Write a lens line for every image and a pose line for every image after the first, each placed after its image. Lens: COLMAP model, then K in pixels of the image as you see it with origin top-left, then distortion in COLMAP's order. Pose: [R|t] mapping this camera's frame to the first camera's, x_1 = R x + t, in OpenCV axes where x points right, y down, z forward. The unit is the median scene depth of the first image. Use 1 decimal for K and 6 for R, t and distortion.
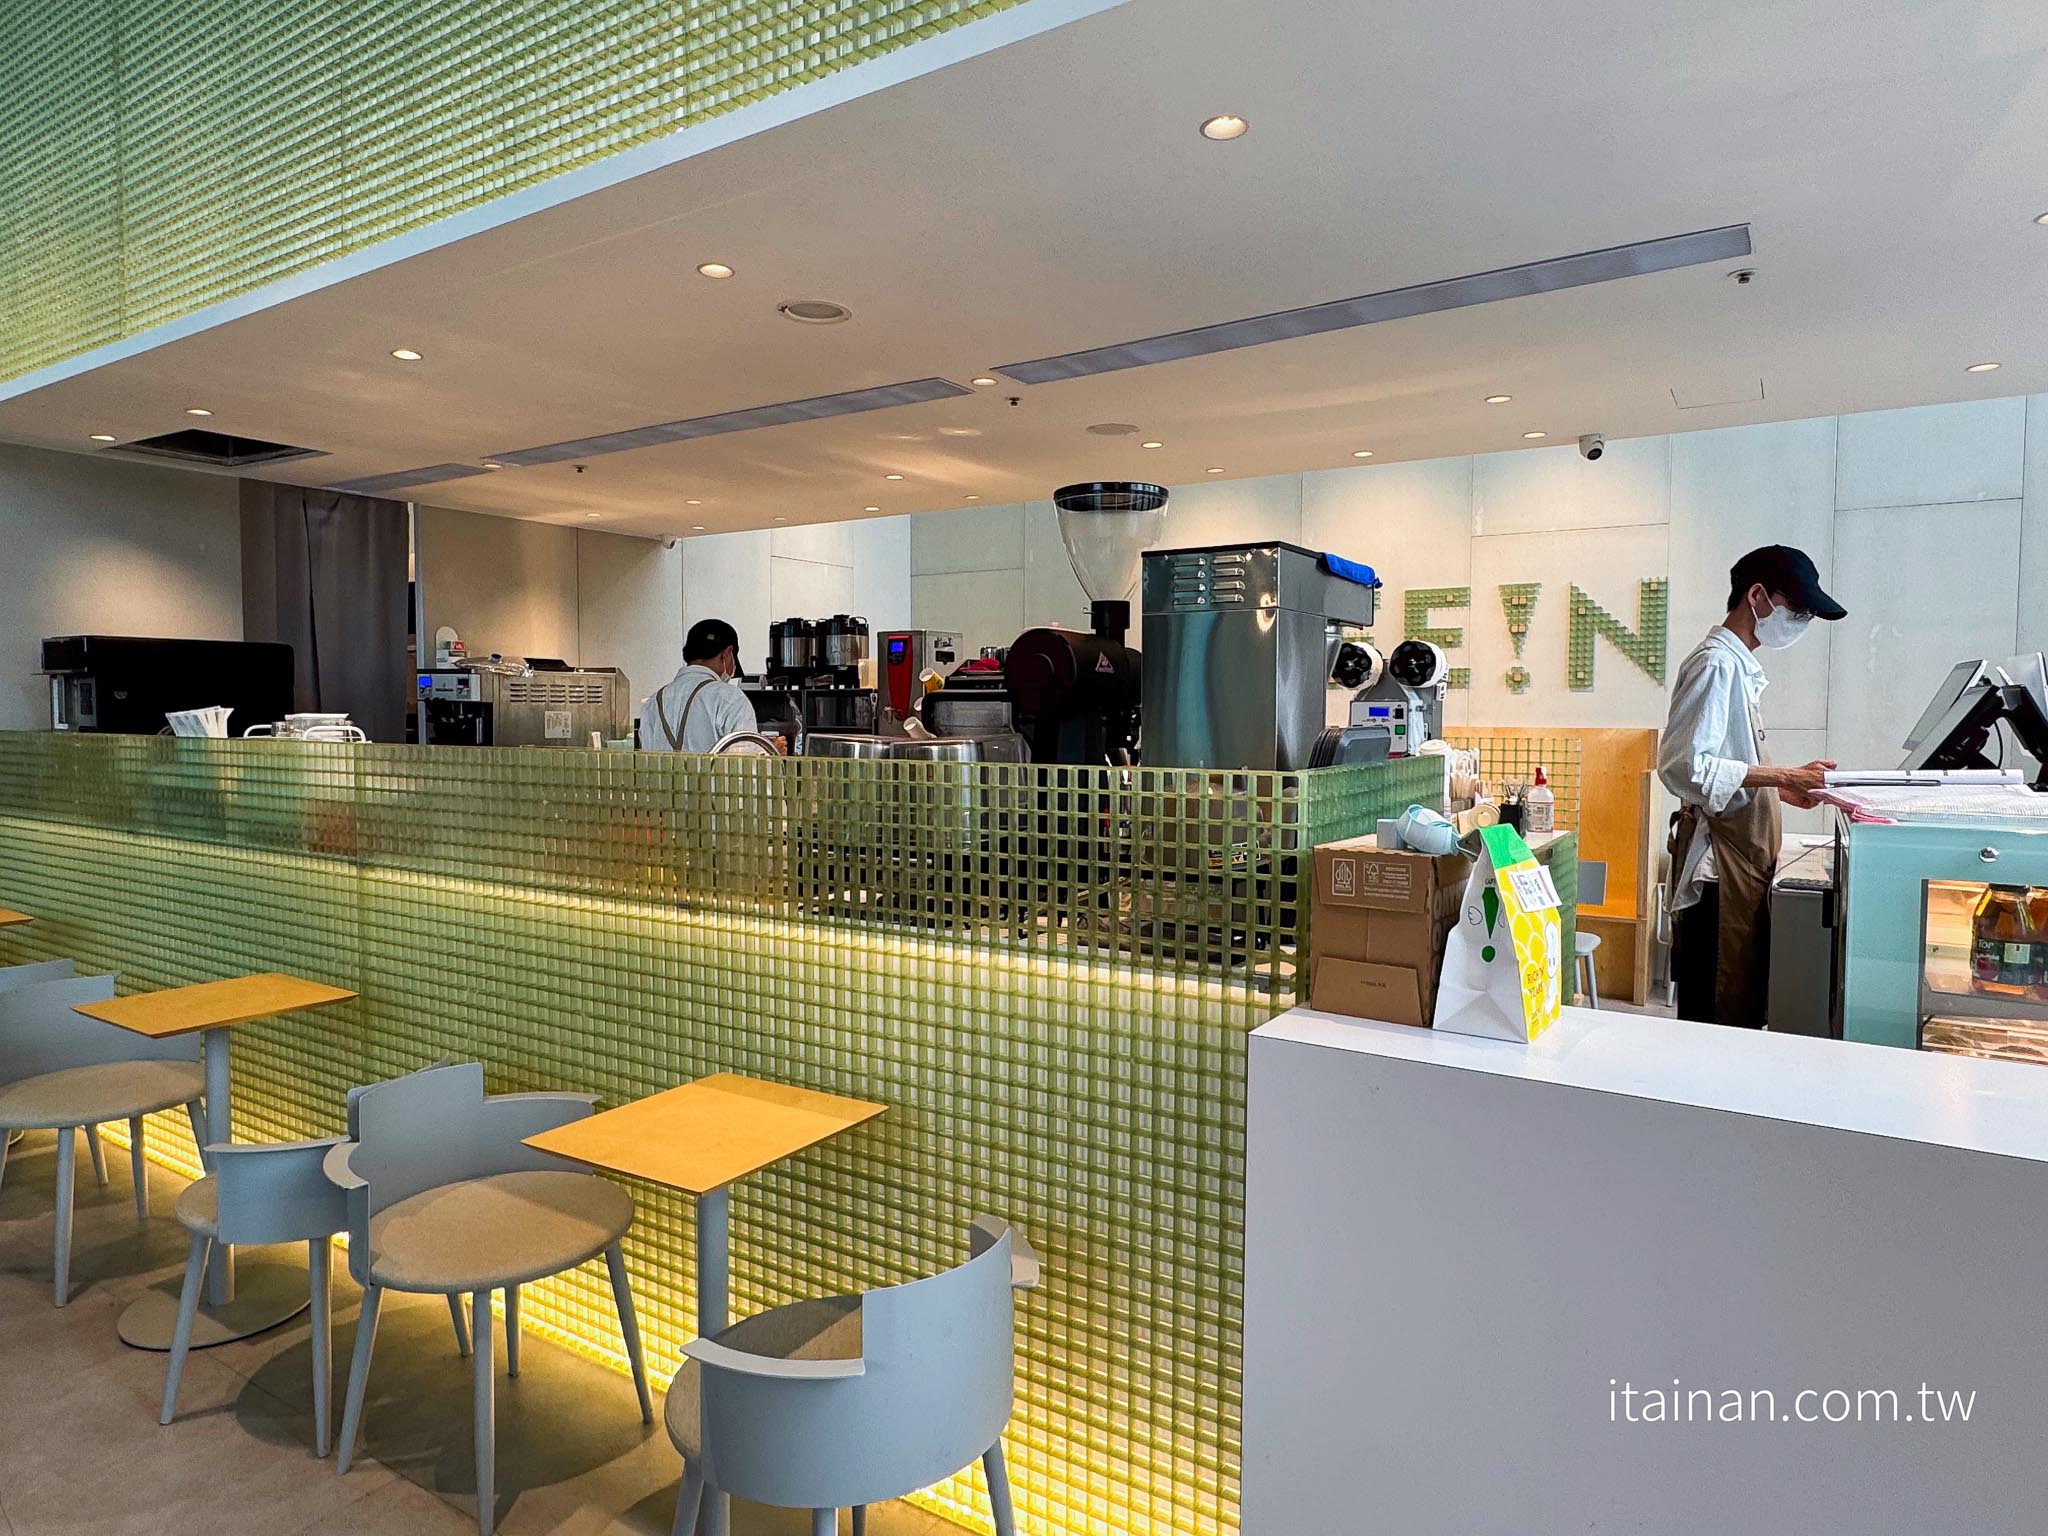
lens RADIAL K [[1212.1, 0, 1024.0], [0, 1212.1, 768.0], [0, 0, 1]] dist [-0.002160, 0.000002]
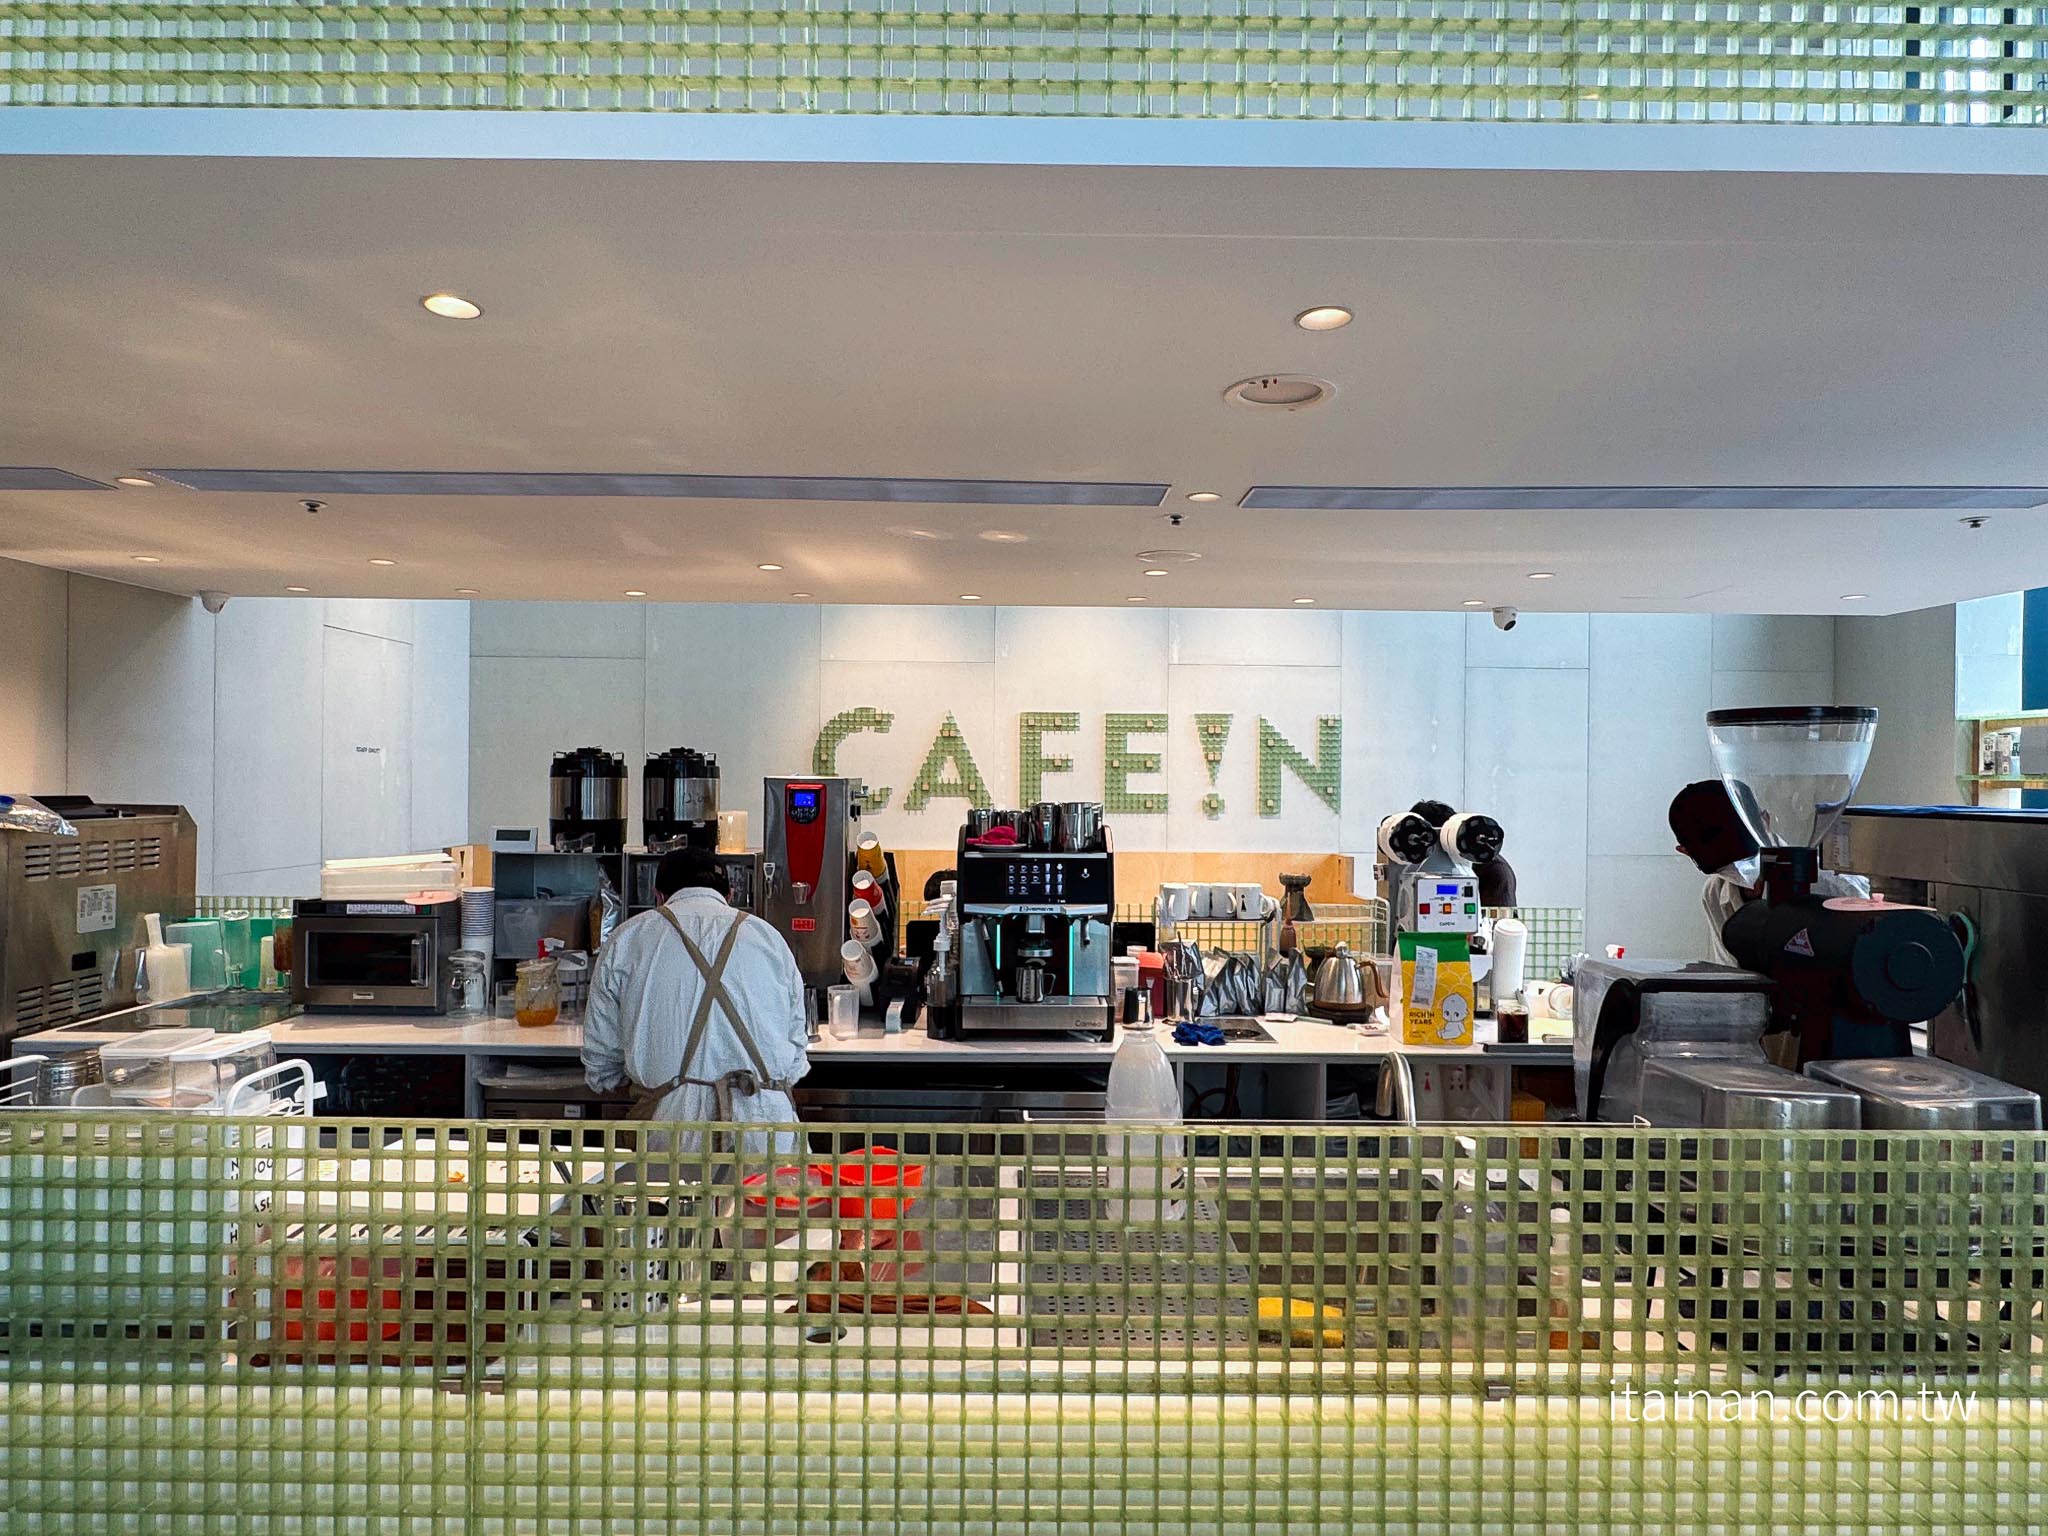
lens RADIAL K [[1212.1, 0, 1024.0], [0, 1212.1, 768.0], [0, 0, 1]] dist [-0.002160, 0.000002]
pose [[0.835724, 0.008837, 0.549079, -0.303013], [0.020006, 0.998717, -0.046523, -0.062811], [-0.548786, 0.049865, 0.834474, 0.237440]]
